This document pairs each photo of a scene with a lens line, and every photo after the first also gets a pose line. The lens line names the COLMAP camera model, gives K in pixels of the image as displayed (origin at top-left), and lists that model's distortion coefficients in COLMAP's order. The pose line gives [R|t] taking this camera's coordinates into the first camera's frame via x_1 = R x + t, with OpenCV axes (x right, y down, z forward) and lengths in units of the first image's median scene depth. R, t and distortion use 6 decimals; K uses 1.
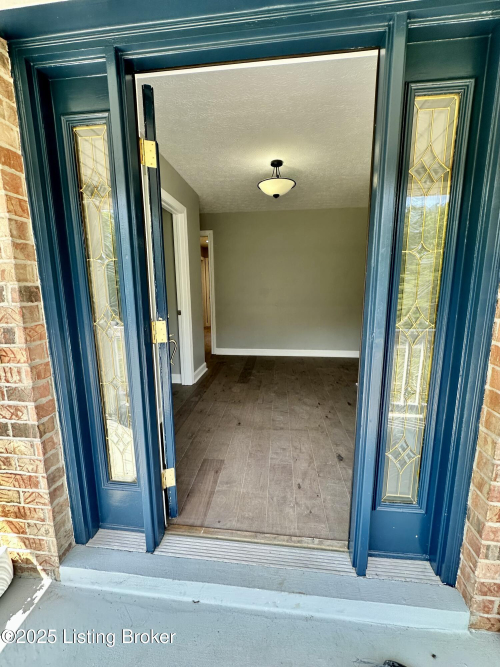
lens RADIAL K [[265.5, 0, 250.7], [0, 265.5, 335.0], [0, 0, 1]] dist [-0.001780, 0.000592]
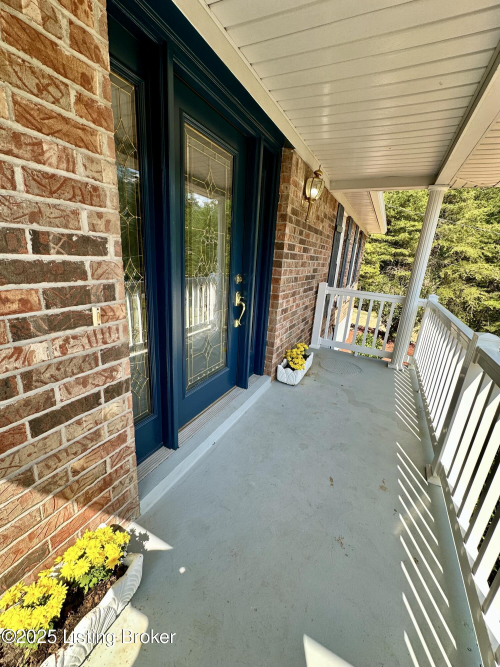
lens RADIAL K [[265.5, 0, 250.2], [0, 265.5, 334.8], [0, 0, 1]] dist [-0.001780, 0.000592]
pose [[0.350295, -0.239061, 0.905618, -1.538662], [0.091512, 0.970989, 0.220921, -0.012776], [-0.932158, 0.005487, 0.362010, 0.178817]]
